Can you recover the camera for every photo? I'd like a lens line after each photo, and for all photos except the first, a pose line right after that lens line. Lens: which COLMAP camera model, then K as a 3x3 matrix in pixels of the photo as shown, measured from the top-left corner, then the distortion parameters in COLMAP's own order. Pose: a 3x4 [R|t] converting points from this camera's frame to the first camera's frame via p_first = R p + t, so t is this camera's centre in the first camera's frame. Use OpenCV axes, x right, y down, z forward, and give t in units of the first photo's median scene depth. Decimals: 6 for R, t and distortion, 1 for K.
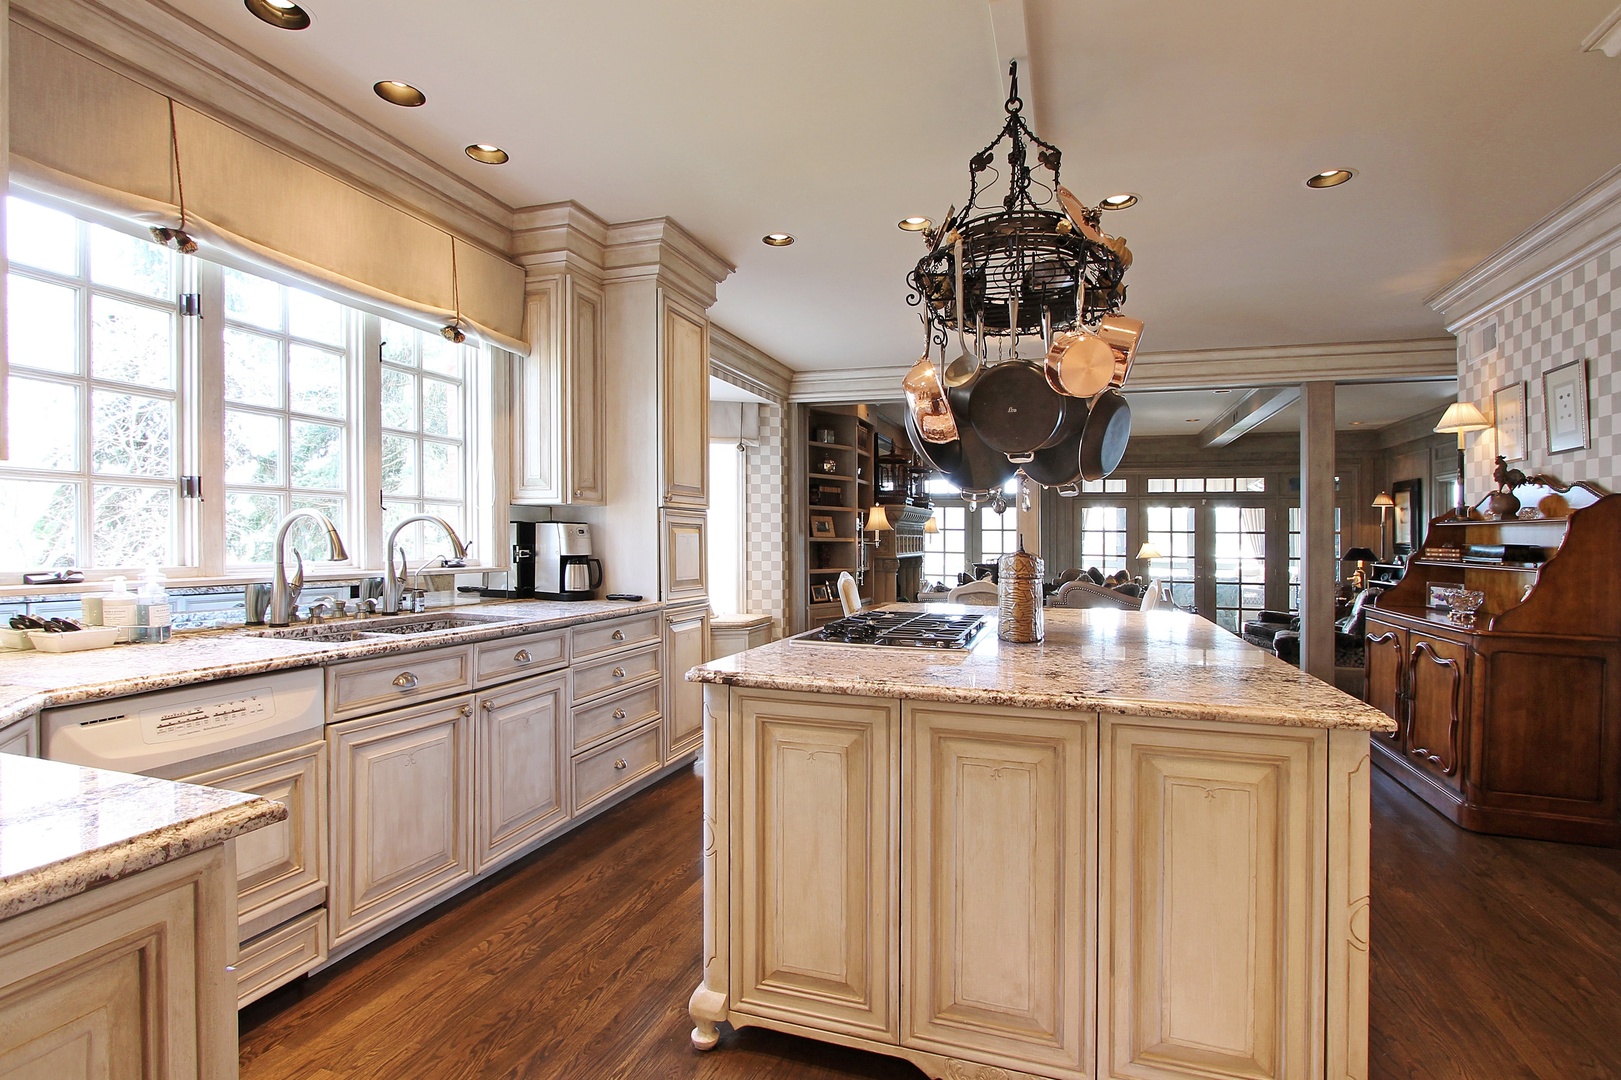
lens RADIAL K [[775.0, 0, 816.0], [0, 775.0, 543.4], [0, 0, 1]] dist [-0.001253, -0.000044]
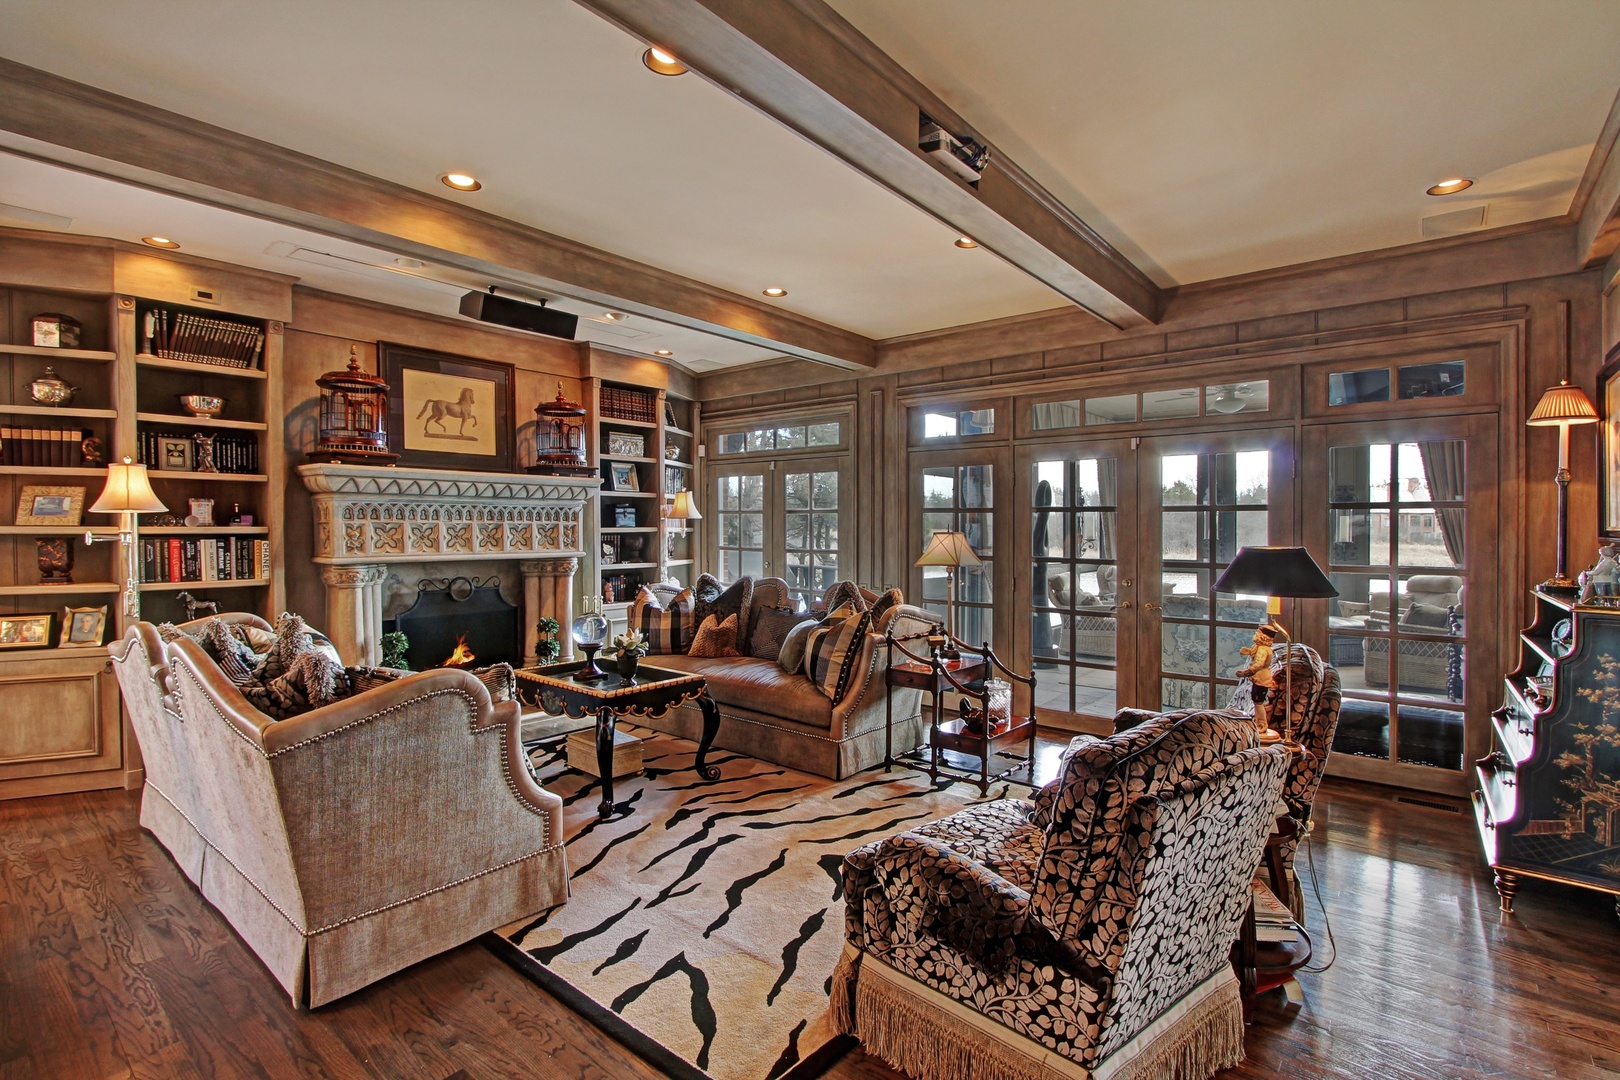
lens RADIAL K [[774.5, 0, 806.1], [0, 774.5, 534.8], [0, 0, 1]] dist [-0.001253, -0.000044]
pose [[0.930039, -0.001841, -0.367457, 0.547538], [0.003572, 0.999986, 0.004030, -0.001634], [0.367444, -0.005060, 0.930032, 0.558693]]
